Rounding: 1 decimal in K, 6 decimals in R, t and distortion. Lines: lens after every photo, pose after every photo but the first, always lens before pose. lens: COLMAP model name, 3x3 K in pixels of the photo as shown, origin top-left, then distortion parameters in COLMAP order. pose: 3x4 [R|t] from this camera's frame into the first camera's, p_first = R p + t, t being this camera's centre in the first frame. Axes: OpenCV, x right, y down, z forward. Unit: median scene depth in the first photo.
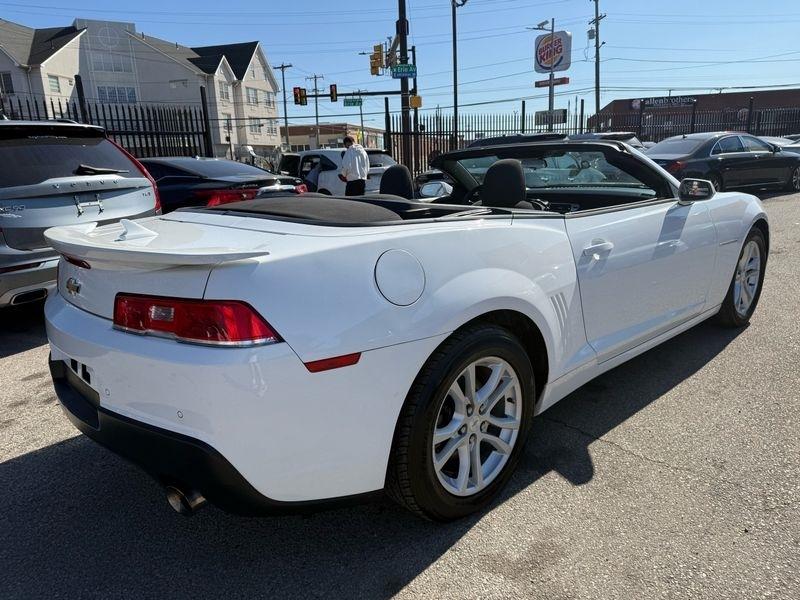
lens RADIAL K [[559.9, 0, 397.5], [0, 559.9, 290.4], [0, 0, 1]] dist [0.062519, -0.087054]
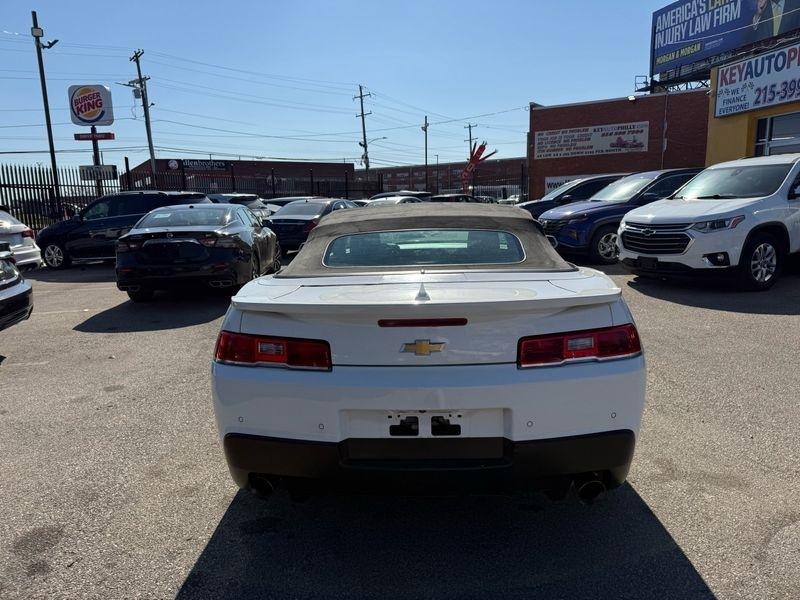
lens RADIAL K [[570.7, 0, 404.6], [0, 570.7, 298.9], [0, 0, 1]] dist [-0.010229, -0.006771]
pose [[0.707002, -0.092792, 0.701098, -0.060399], [0.152536, 0.988029, -0.023052, -0.003461], [-0.690566, 0.123241, 0.712693, 0.012531]]
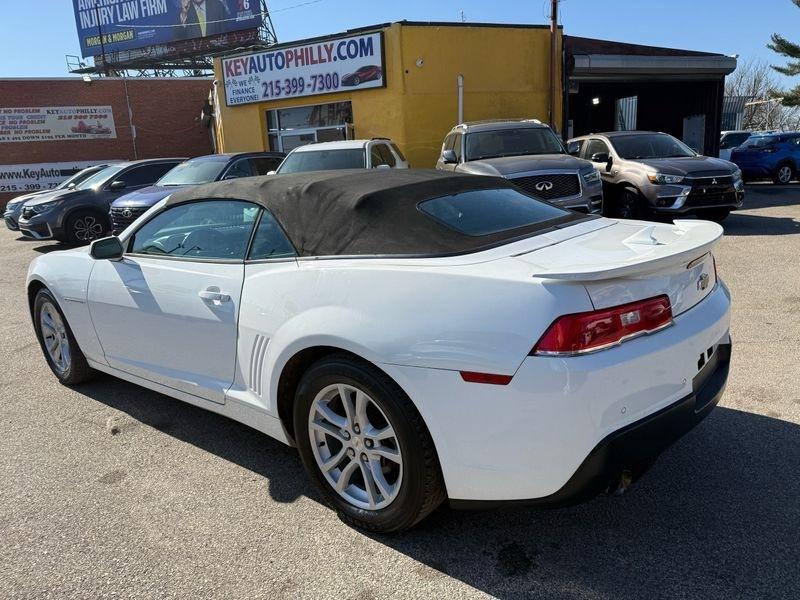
lens RADIAL K [[574.1, 0, 414.4], [0, 574.1, 301.0], [0, 0, 1]] dist [-0.020590, 0.002167]
pose [[-0.151919, -0.167936, 0.974022, -0.072846], [0.273121, 0.939957, 0.204662, -0.016407], [-0.949908, 0.297118, -0.096931, 0.074668]]
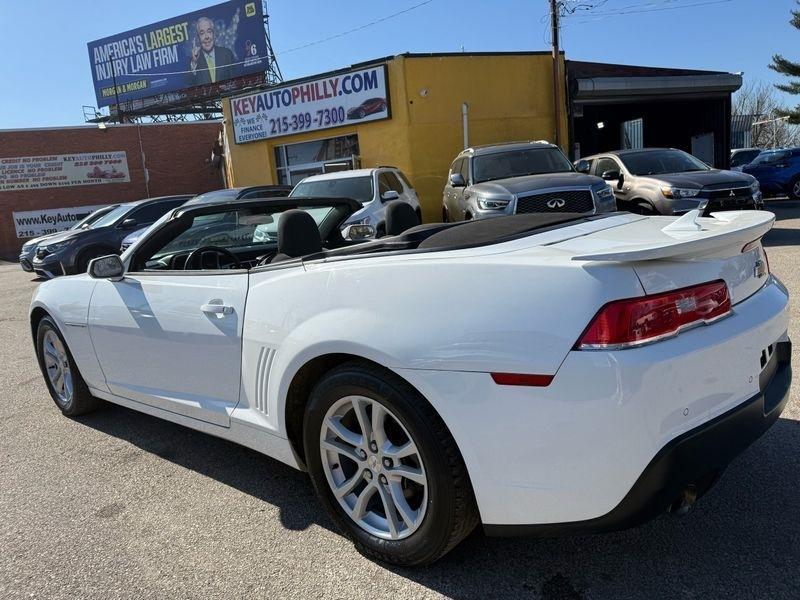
lens RADIAL K [[570.7, 0, 404.6], [0, 570.7, 298.9], [0, 0, 1]] dist [-0.010229, -0.006771]
pose [[-0.122065, -0.102770, 0.987187, -0.067785], [0.309133, 0.941214, 0.136209, -0.012935], [-0.943153, 0.321798, -0.083120, 0.075727]]
